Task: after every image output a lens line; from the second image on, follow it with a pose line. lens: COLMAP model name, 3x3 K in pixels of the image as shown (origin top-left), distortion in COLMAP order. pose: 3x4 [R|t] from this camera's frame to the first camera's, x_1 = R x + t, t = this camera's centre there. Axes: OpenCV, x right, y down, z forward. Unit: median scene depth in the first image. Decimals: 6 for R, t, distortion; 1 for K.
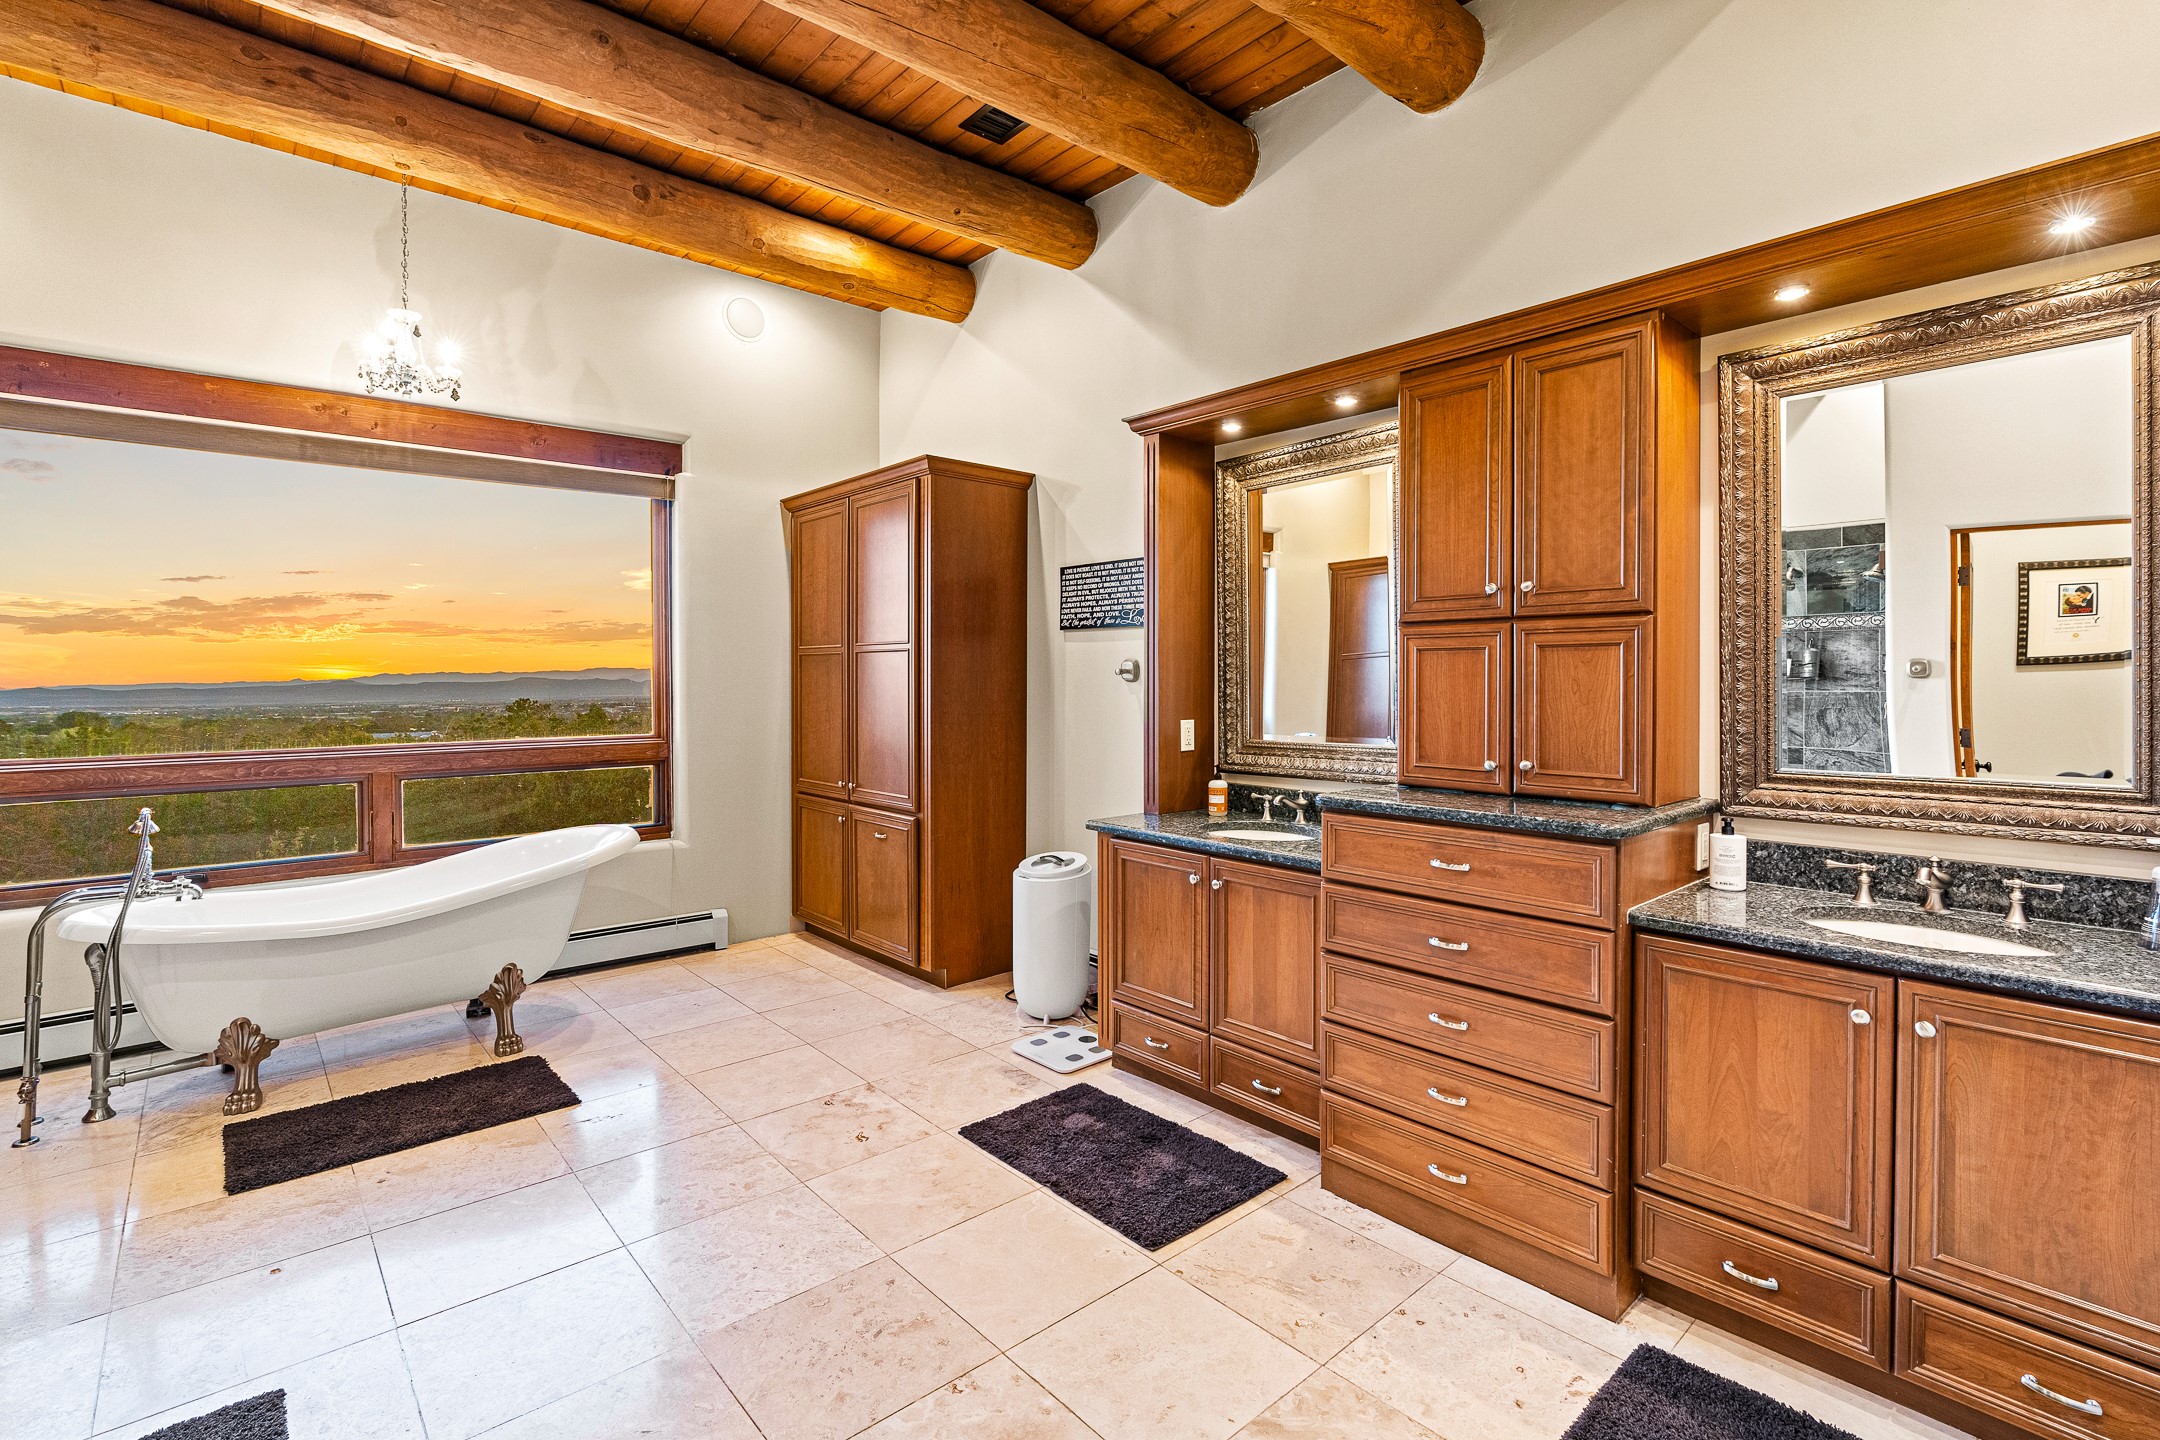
lens RADIAL K [[999.0, 0, 1086.7], [0, 999.0, 687.4], [0, 0, 1]] dist [-0.002891, 0.001365]
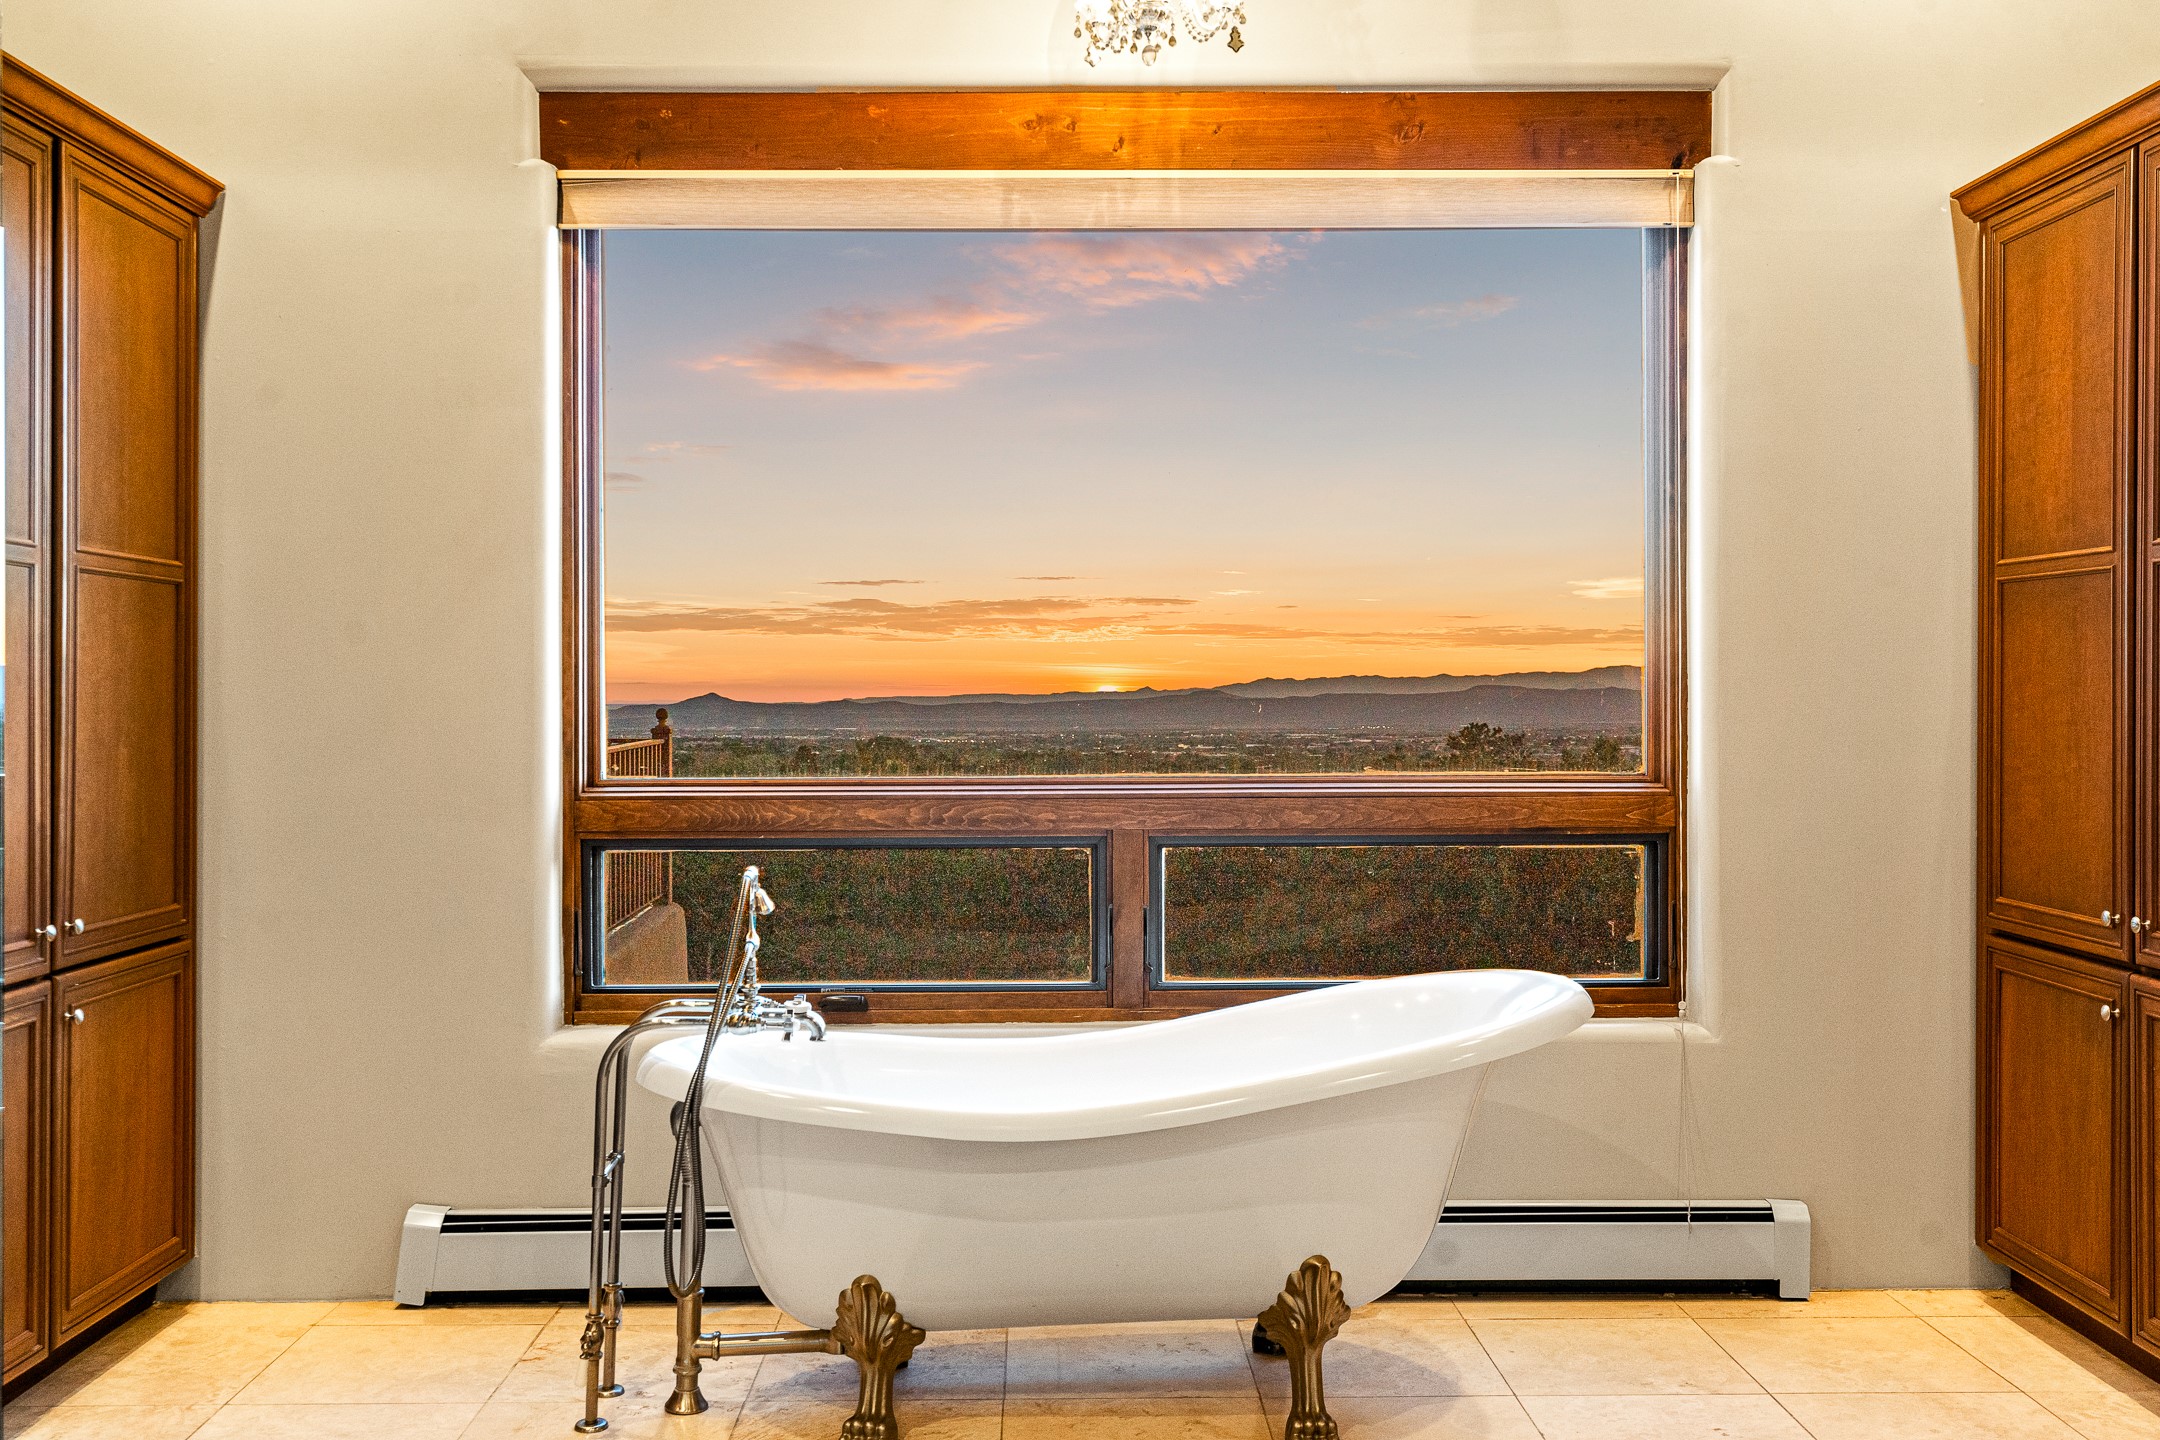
lens RADIAL K [[2143.0, 0, 1081.4], [0, 2143.0, 695.9], [0, 0, 1]] dist [0.003170, 0.012609]
pose [[0.765137, 0.004197, -0.643854, -0.027981], [-0.007563, 0.999968, -0.002469, 0.022165], [0.643823, 0.006759, 0.765144, 0.164873]]
